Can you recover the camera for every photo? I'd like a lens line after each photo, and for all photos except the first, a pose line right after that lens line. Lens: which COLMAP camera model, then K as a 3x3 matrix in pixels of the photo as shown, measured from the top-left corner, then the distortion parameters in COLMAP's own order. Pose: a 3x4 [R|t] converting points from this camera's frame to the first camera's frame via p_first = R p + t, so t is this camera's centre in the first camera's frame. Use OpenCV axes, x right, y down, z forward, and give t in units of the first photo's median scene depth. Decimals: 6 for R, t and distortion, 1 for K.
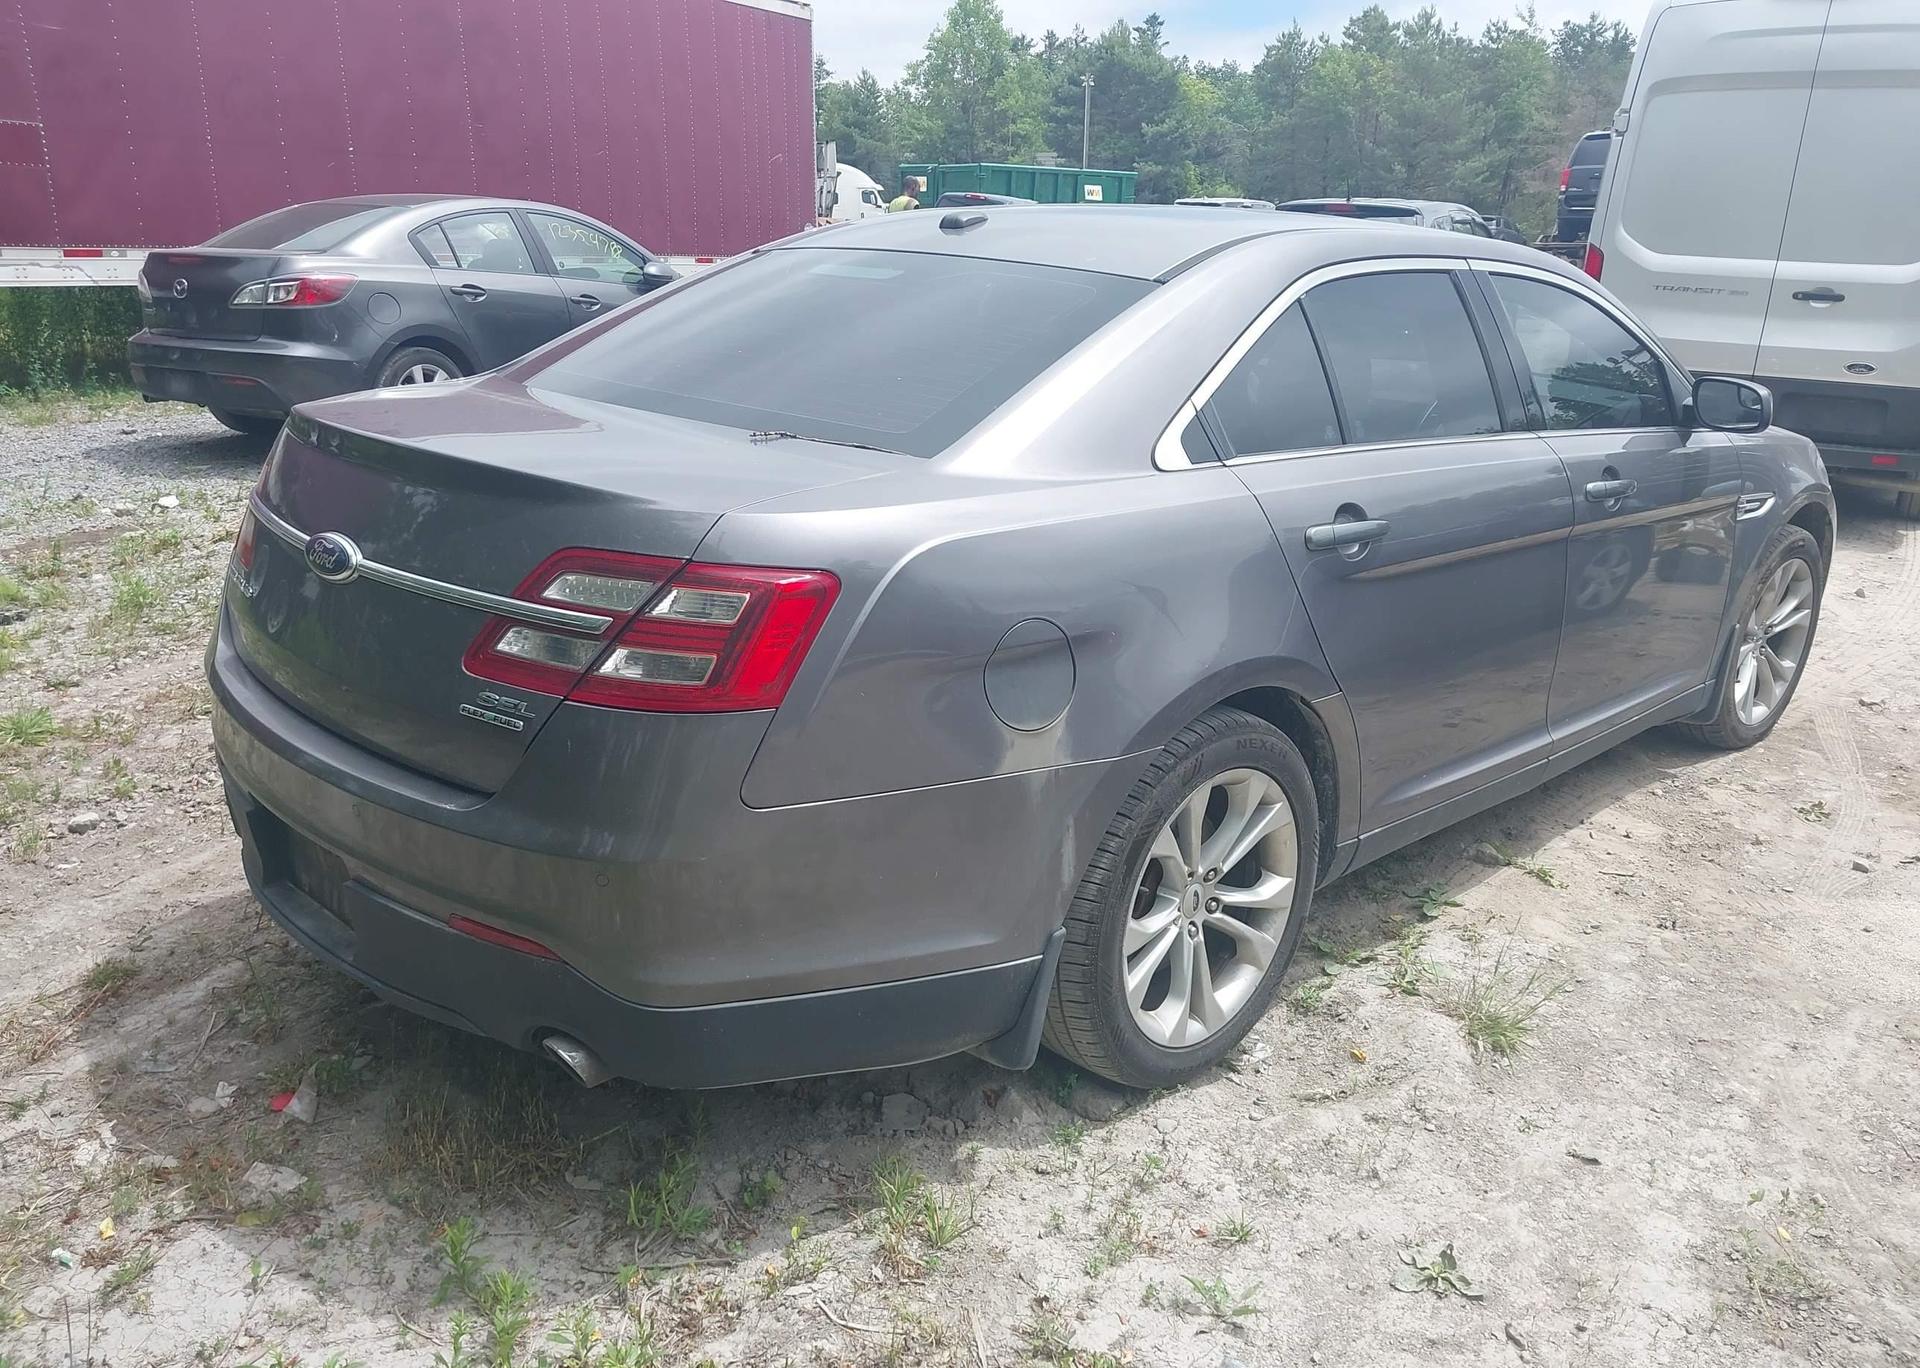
lens RADIAL K [[1473.4, 0, 960.5], [0, 1473.4, 731.4], [0, 0, 1]] dist [0.010196, -0.011379]
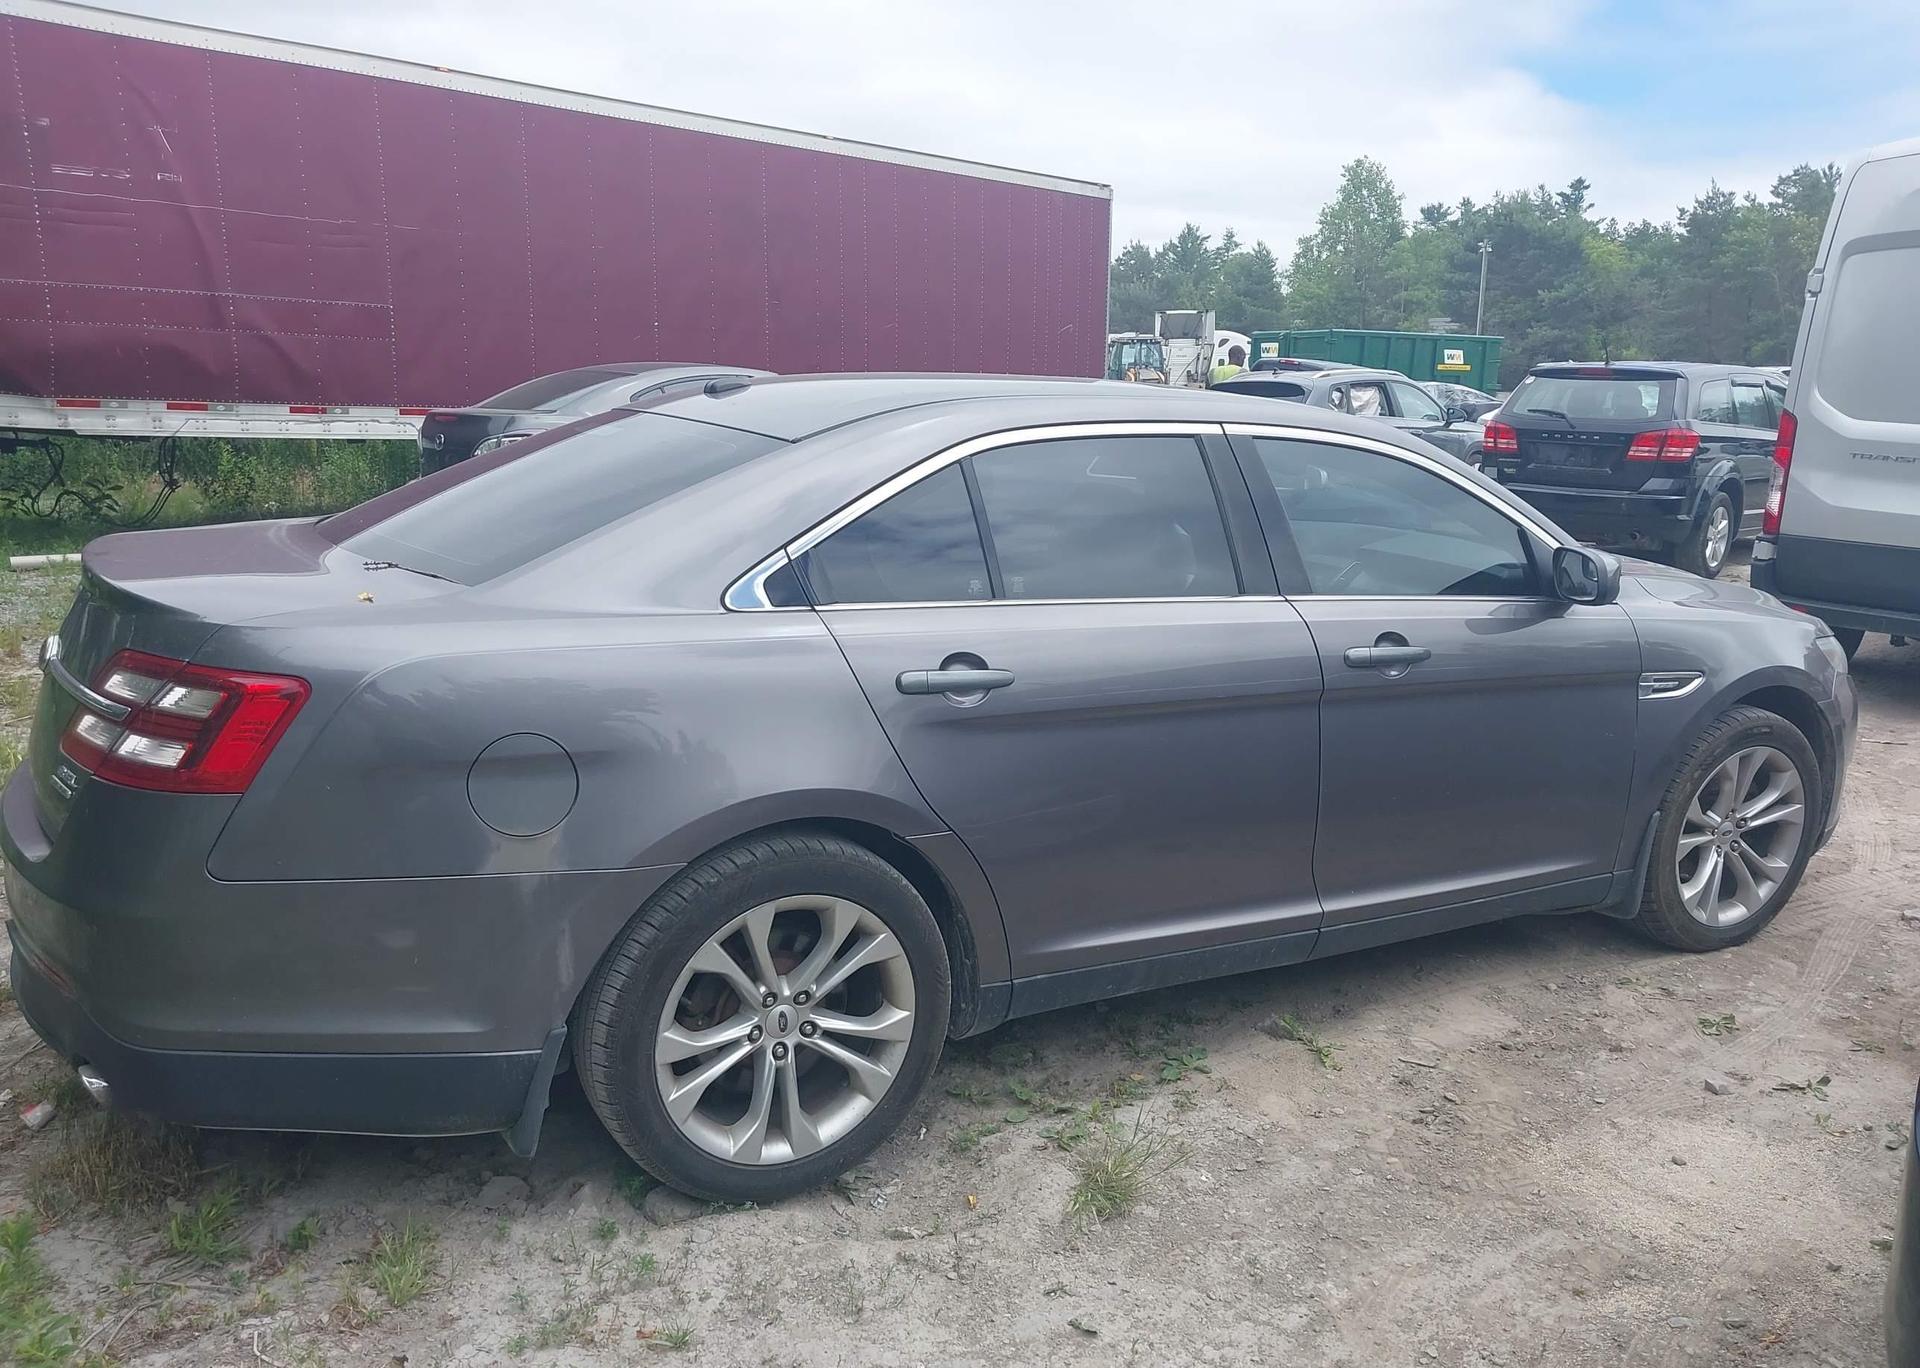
lens RADIAL K [[1473.4, 0, 960.5], [0, 1473.4, 731.4], [0, 0, 1]] dist [0.010196, -0.011379]
pose [[0.967367, 0.058041, -0.246643, 0.495399], [-0.082937, 0.992320, -0.091773, -0.002942], [0.239423, 0.109234, 0.964751, 0.006130]]
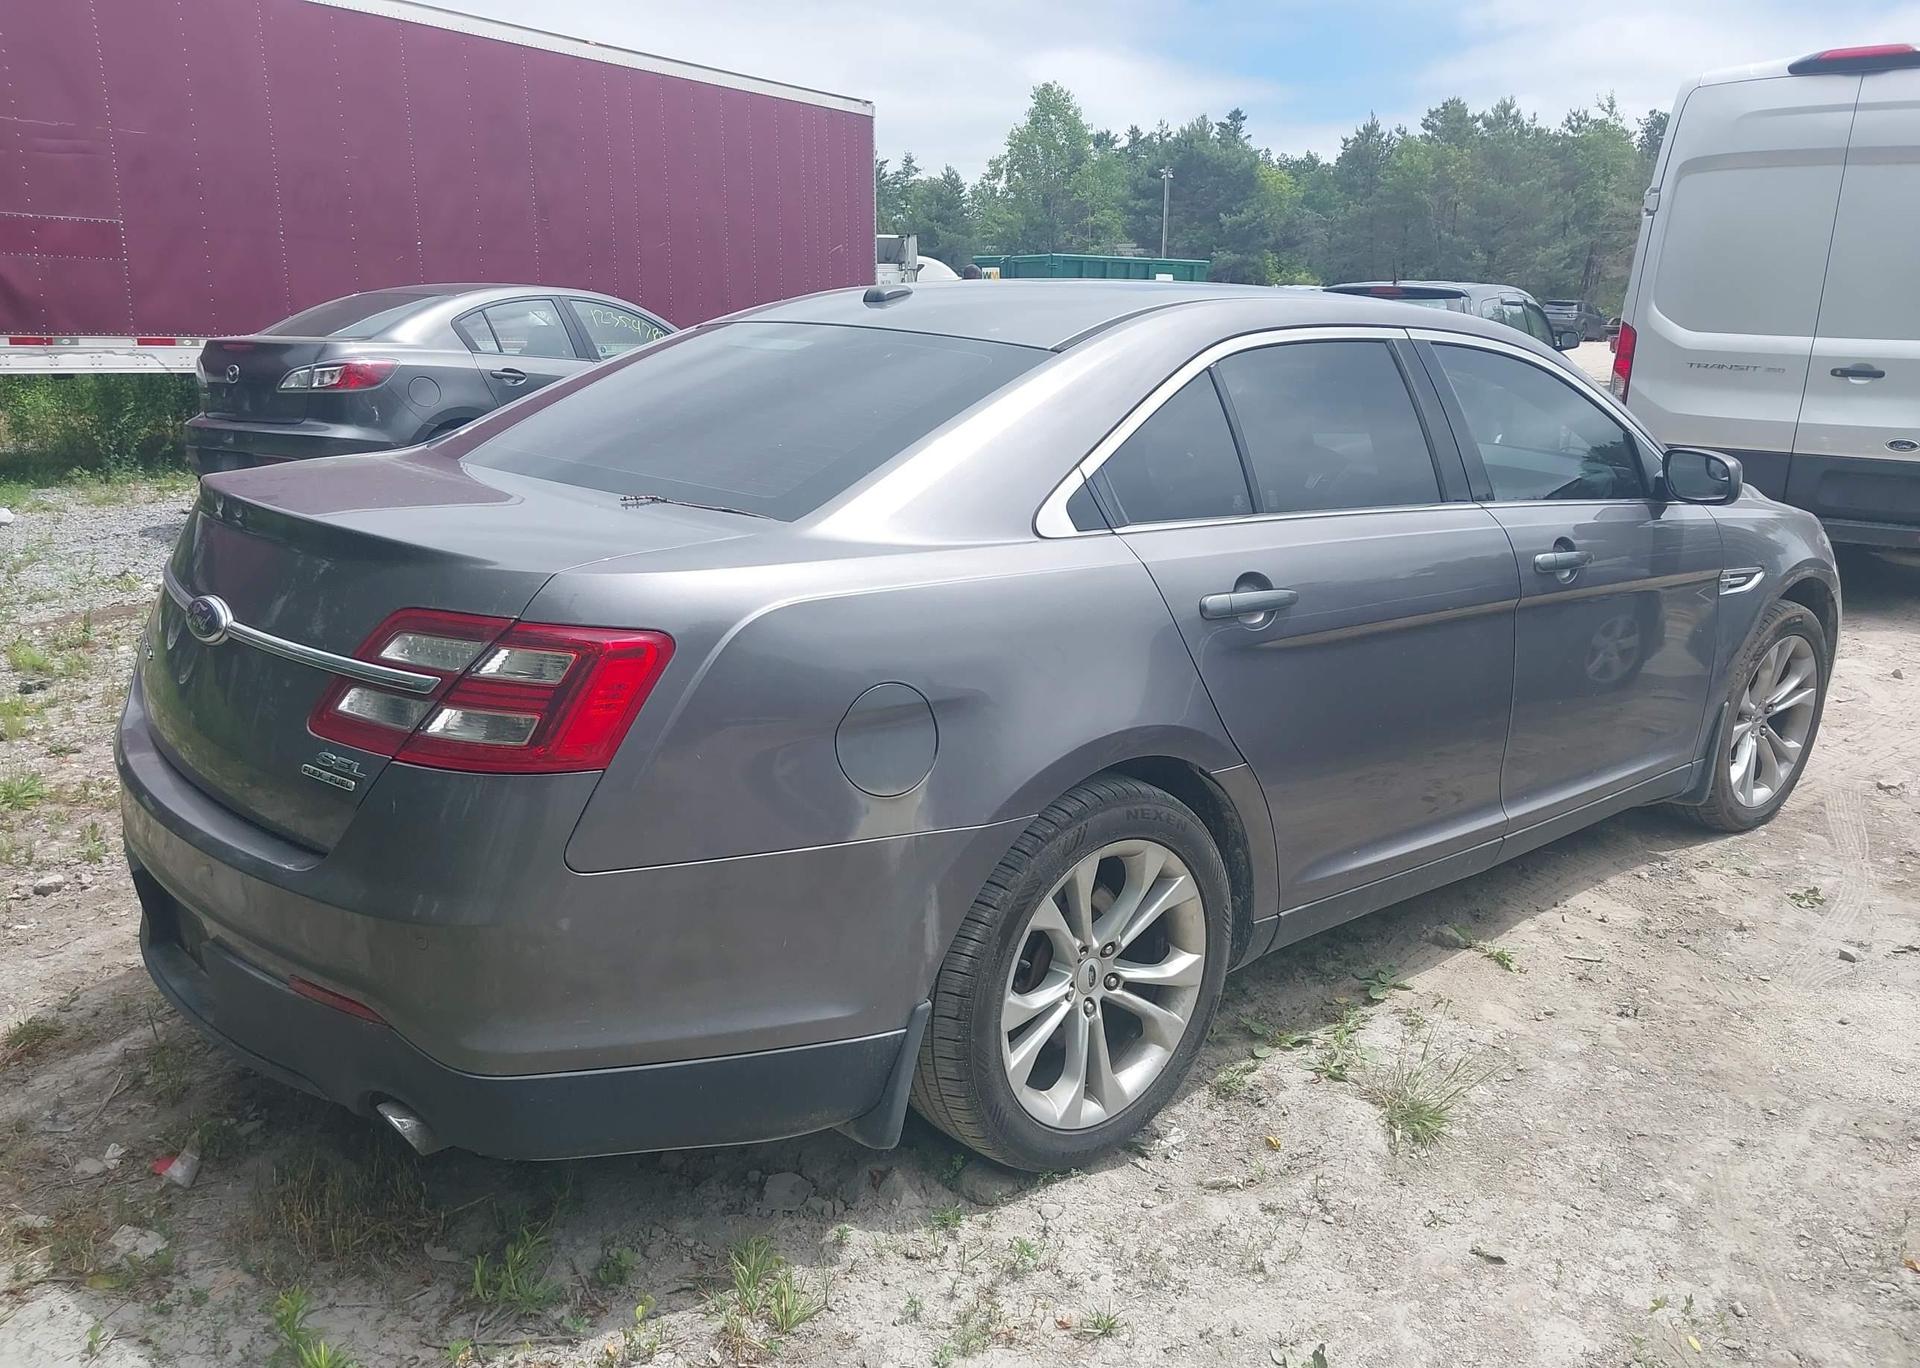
lens RADIAL K [[1473.4, 0, 960.5], [0, 1473.4, 731.4], [0, 0, 1]] dist [0.010196, -0.011379]
pose [[0.998525, 0.007630, -0.053752, 0.117296], [-0.010586, 0.998434, -0.054930, 0.007509], [0.053249, 0.055419, 0.997042, 0.017265]]
